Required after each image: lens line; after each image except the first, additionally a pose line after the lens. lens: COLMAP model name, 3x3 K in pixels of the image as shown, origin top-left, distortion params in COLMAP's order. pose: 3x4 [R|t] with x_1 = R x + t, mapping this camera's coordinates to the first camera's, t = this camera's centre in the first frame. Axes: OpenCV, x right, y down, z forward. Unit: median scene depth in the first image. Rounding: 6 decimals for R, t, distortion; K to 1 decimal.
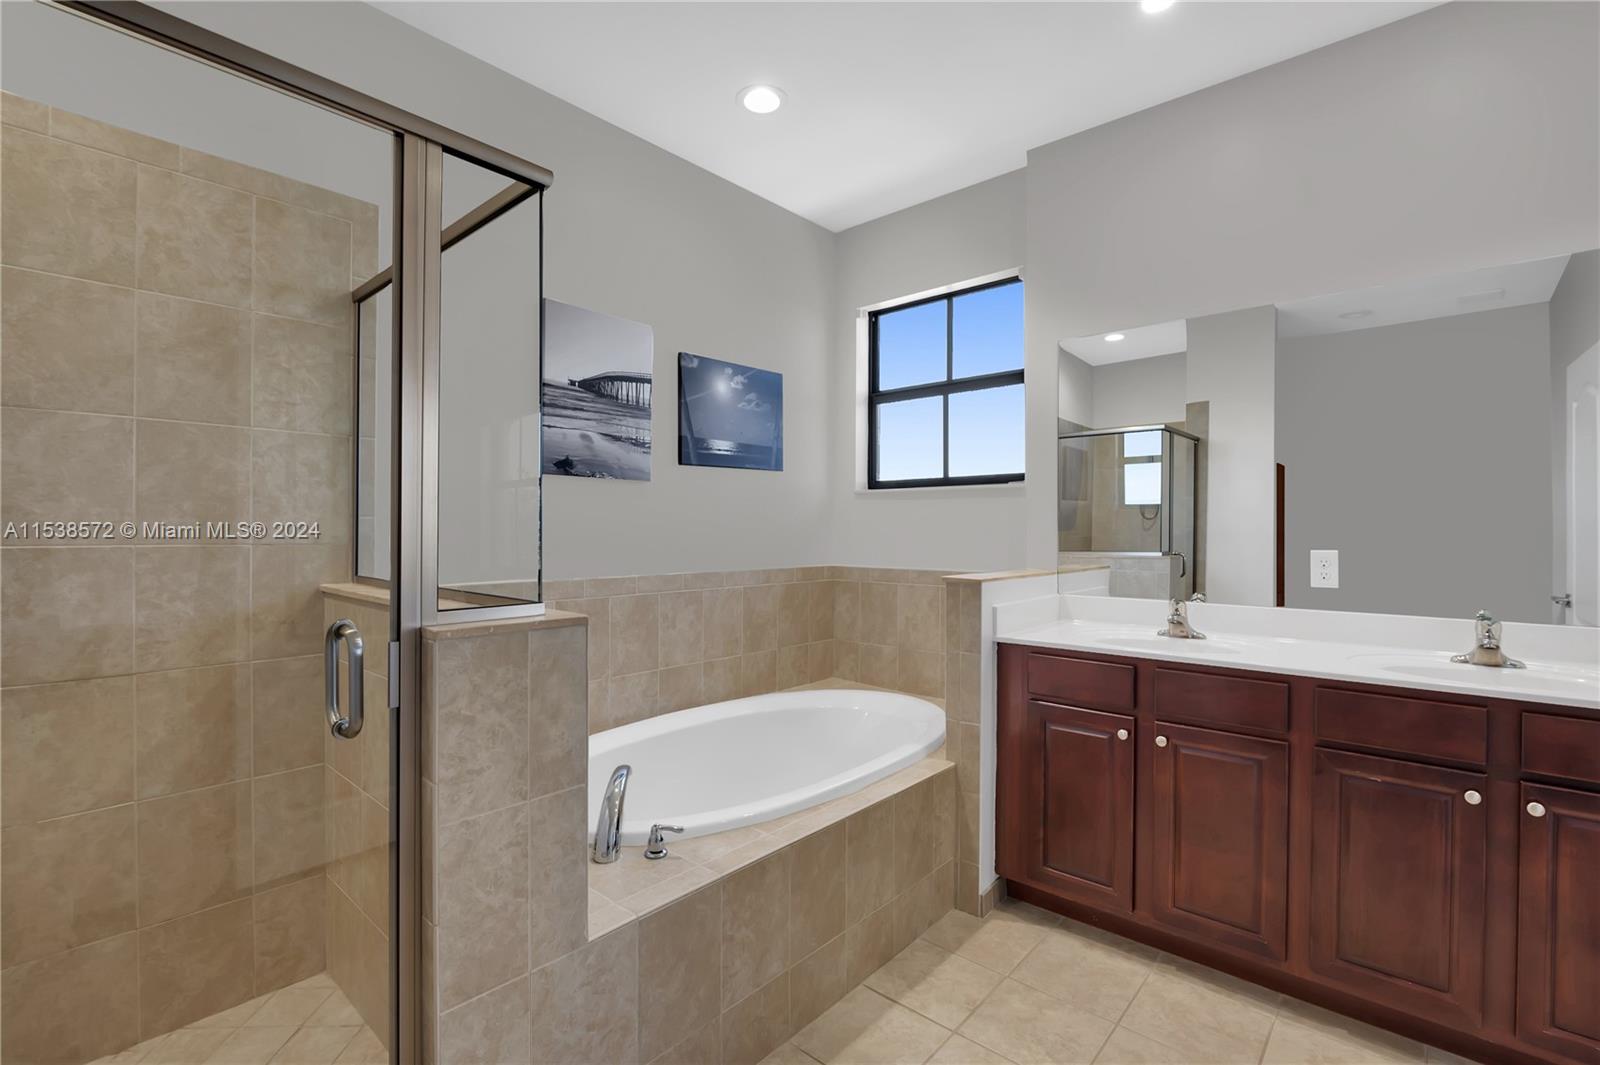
lens RADIAL K [[725.5, 0, 800.0], [0, 725.5, 532.5], [0, 0, 1]] dist [-0.003566, 0.000454]
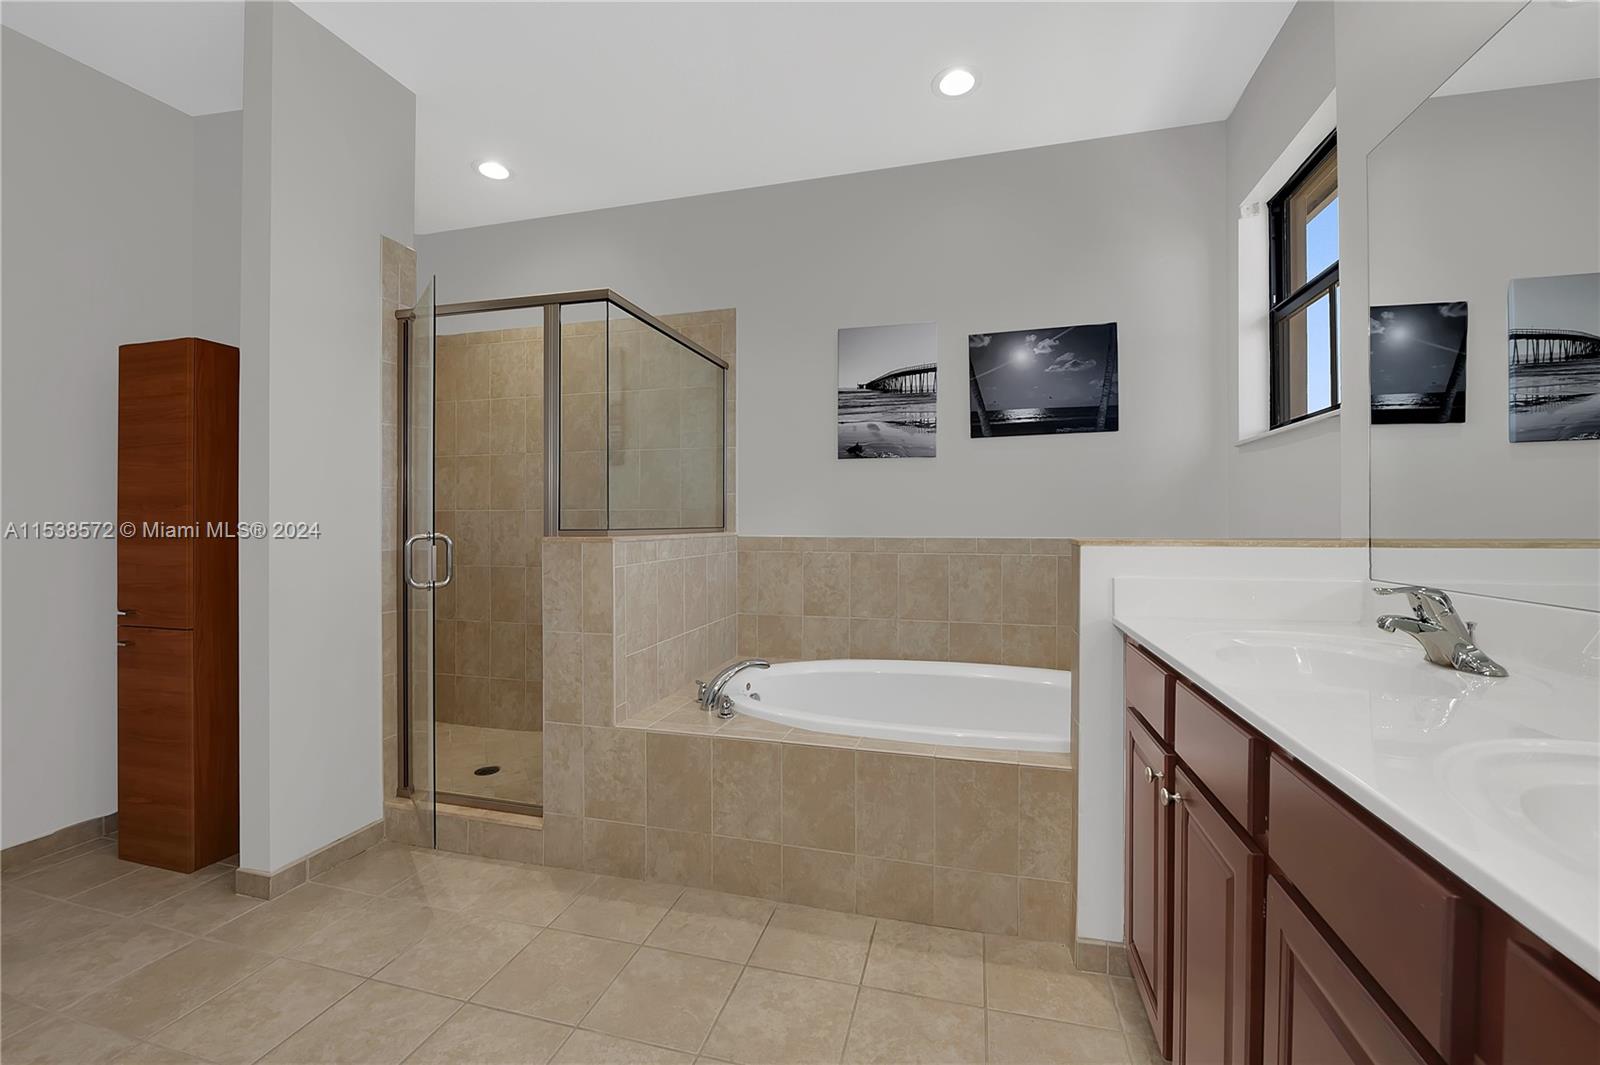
lens RADIAL K [[660.1, 0, 796.5], [0, 660.1, 526.0], [0, 0, 1]] dist [0.002665, -0.003458]
pose [[0.433661, -0.000363, -0.901076, 0.673510], [-0.003092, 0.999993, -0.001891, 0.045232], [0.901071, 0.003606, 0.433657, 0.362389]]
